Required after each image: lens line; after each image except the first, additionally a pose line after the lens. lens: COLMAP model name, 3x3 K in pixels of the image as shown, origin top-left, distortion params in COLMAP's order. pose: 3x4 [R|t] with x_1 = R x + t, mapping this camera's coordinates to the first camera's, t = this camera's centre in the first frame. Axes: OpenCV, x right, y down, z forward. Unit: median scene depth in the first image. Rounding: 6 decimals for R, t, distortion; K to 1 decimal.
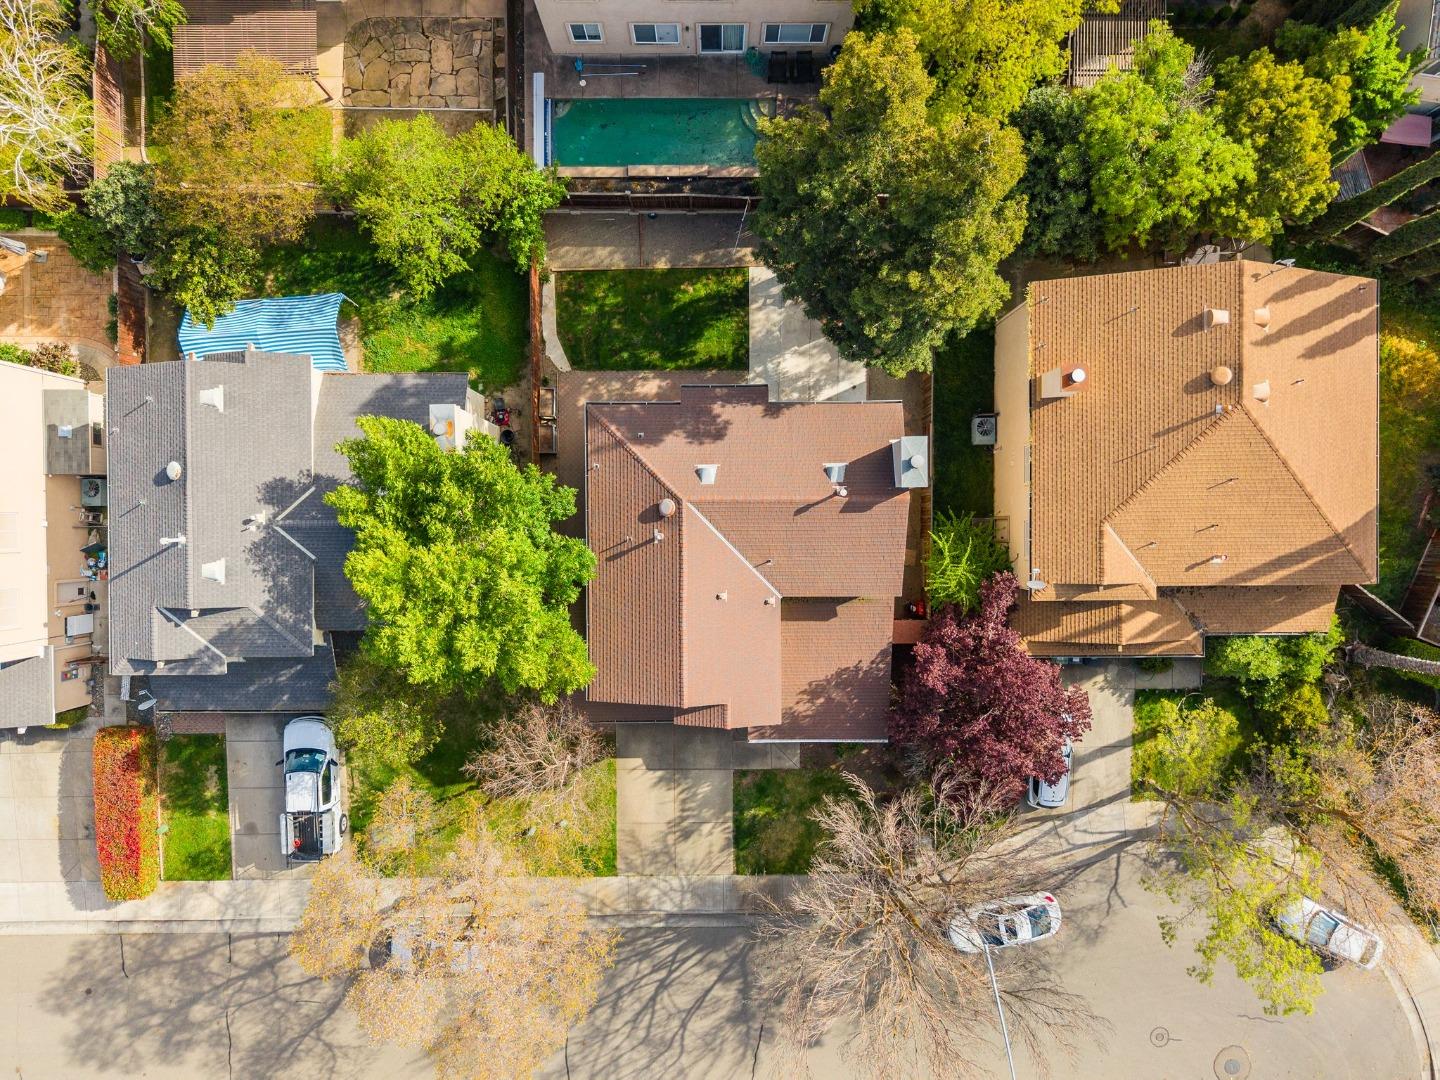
lens RADIAL K [[992.9, 0, 716.6], [0, 992.9, 539.3], [0, 0, 1]] dist [-0.014606, 0.012589]
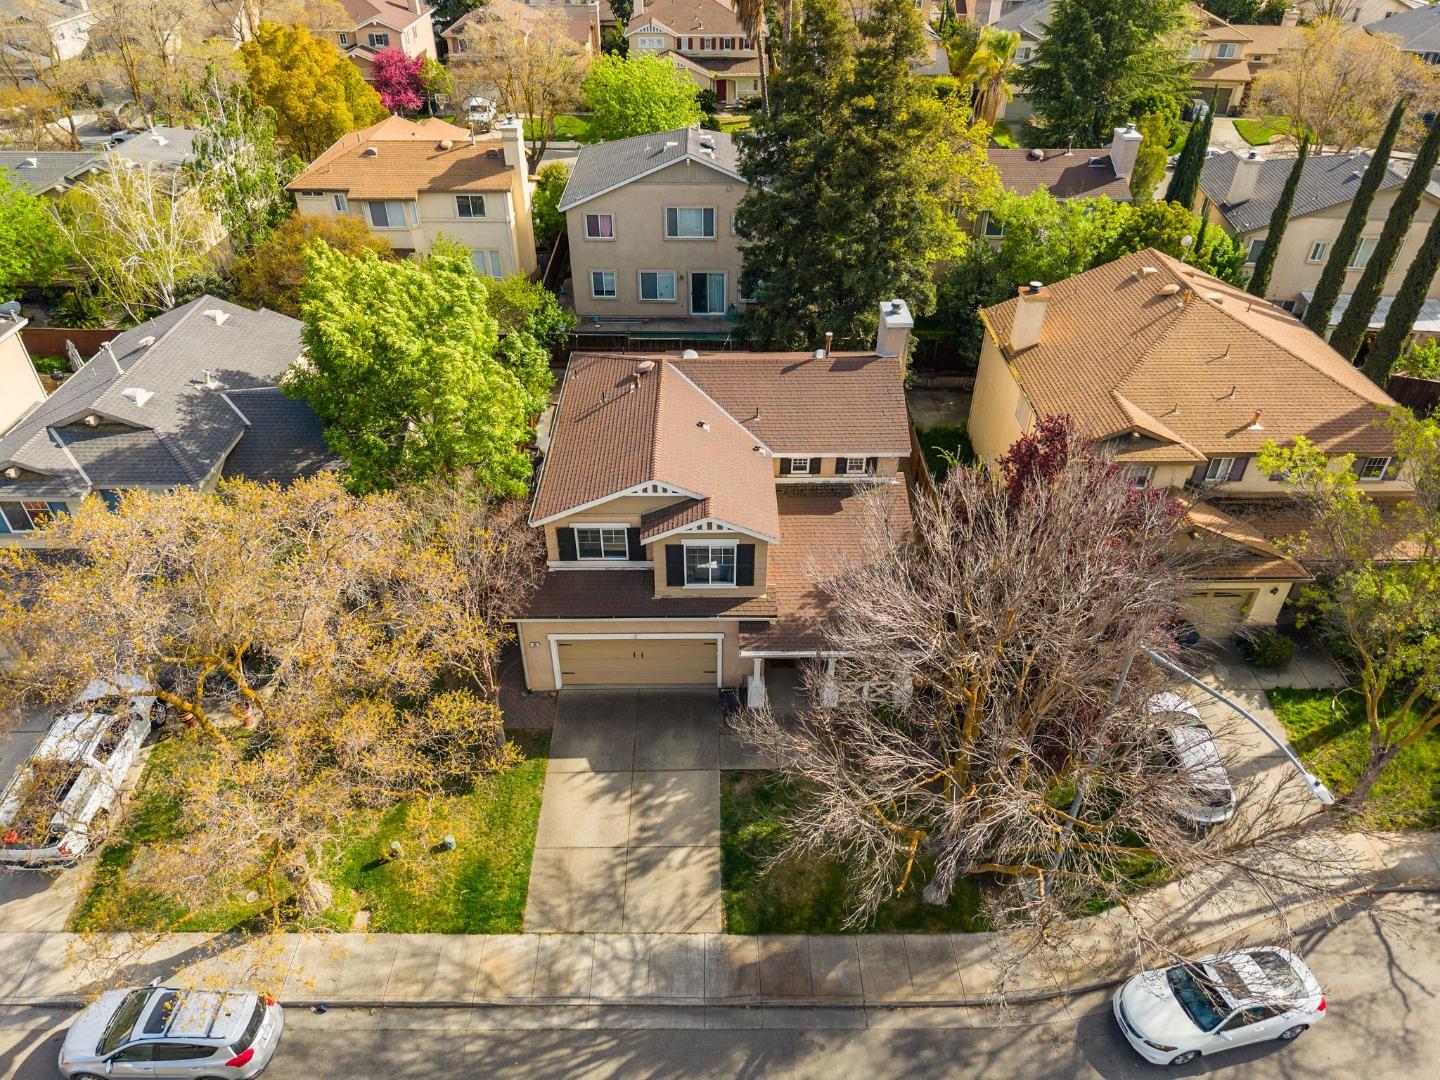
lens RADIAL K [[992.9, 0, 720.3], [0, 992.9, 537.8], [0, 0, 1]] dist [-0.014606, 0.012589]
pose [[0.999979, -0.004188, 0.004950, 0.013415], [0.006457, 0.573602, -0.819108, 0.682340], [0.000591, 0.819123, 0.573617, 0.478188]]
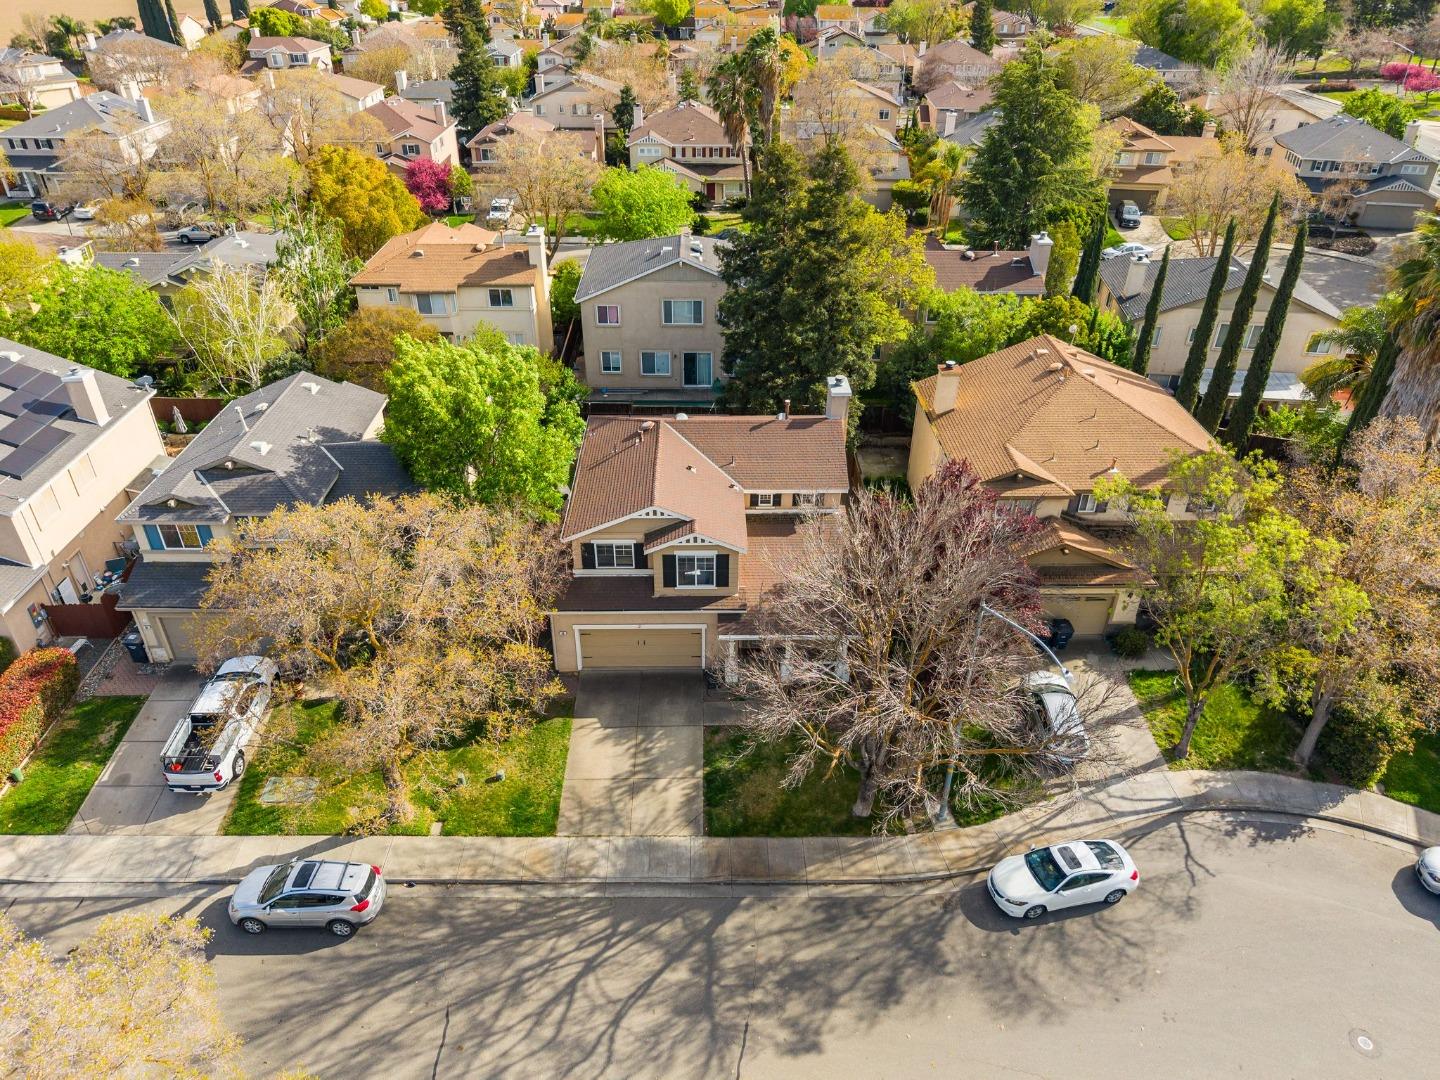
lens RADIAL K [[992.9, 0, 723.8], [0, 992.9, 534.7], [0, 0, 1]] dist [-0.014606, 0.012589]
pose [[0.999880, -0.005370, 0.014503, 0.022217], [0.015207, 0.512177, -0.858745, 0.894399], [-0.002817, 0.858863, 0.512198, 0.391751]]
